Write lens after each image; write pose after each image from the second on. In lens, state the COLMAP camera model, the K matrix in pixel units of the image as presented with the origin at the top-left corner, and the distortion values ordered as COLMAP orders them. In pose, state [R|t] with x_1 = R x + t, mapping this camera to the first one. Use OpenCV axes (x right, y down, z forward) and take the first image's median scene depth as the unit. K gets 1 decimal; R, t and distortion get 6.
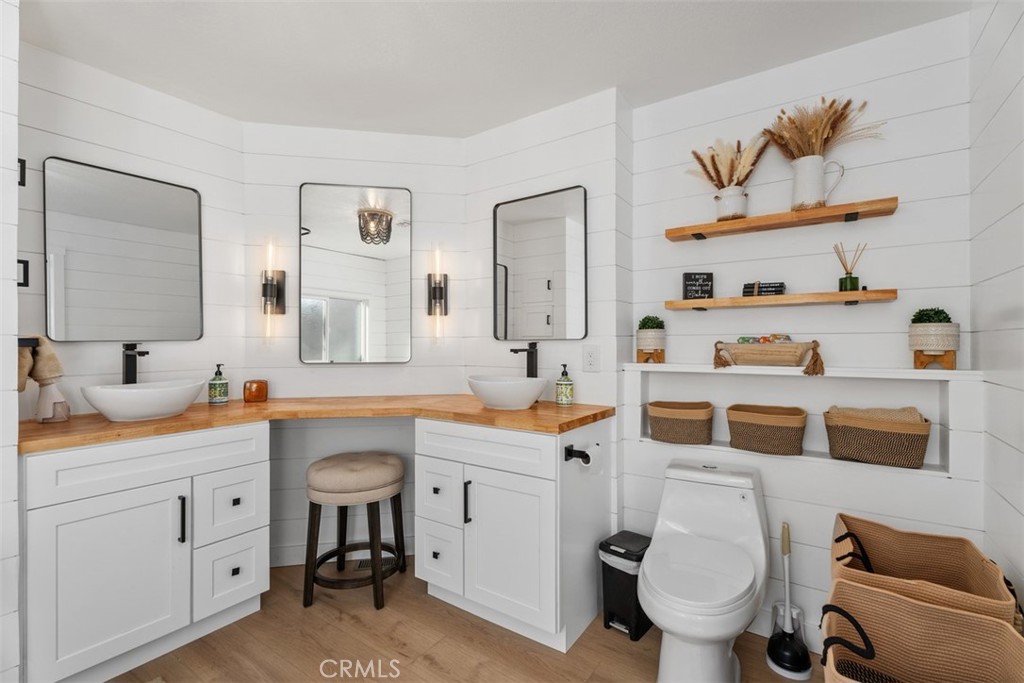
lens RADIAL K [[456.5, 0, 512.0], [0, 456.5, 342.9], [0, 0, 1]] dist [0.000518, 0.001009]
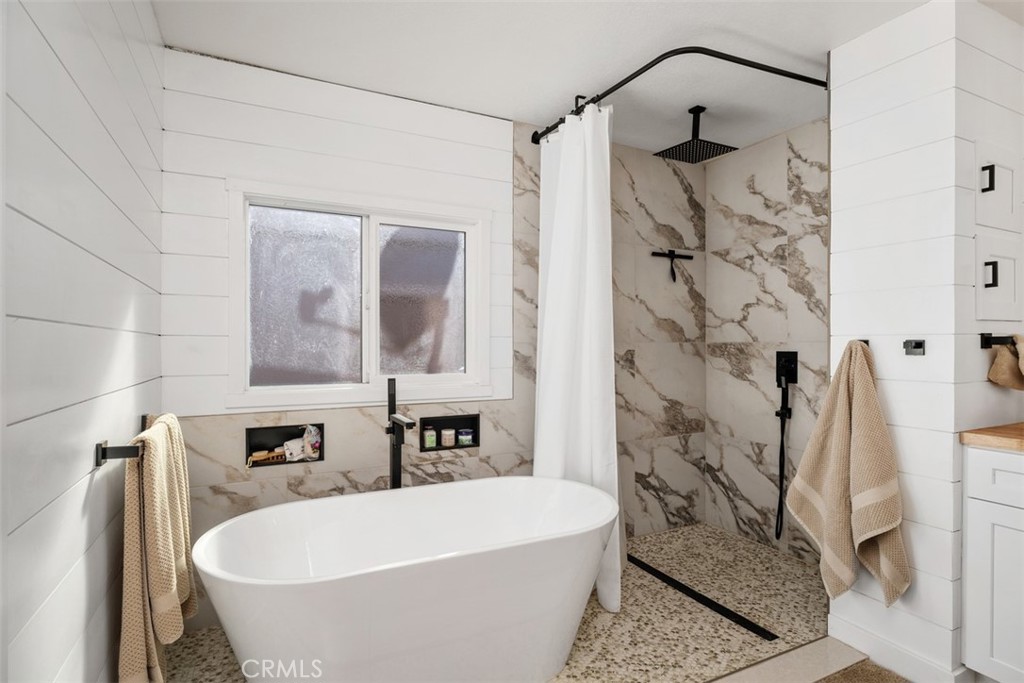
lens RADIAL K [[529.1, 0, 511.6], [0, 529.1, 346.4], [0, 0, 1]] dist [-0.005420, 0.001371]
pose [[-0.482201, 0.005169, -0.876045, 0.520519], [0.001070, 0.999985, 0.005311, 0.004518], [0.876060, 0.001624, -0.482199, 0.633090]]
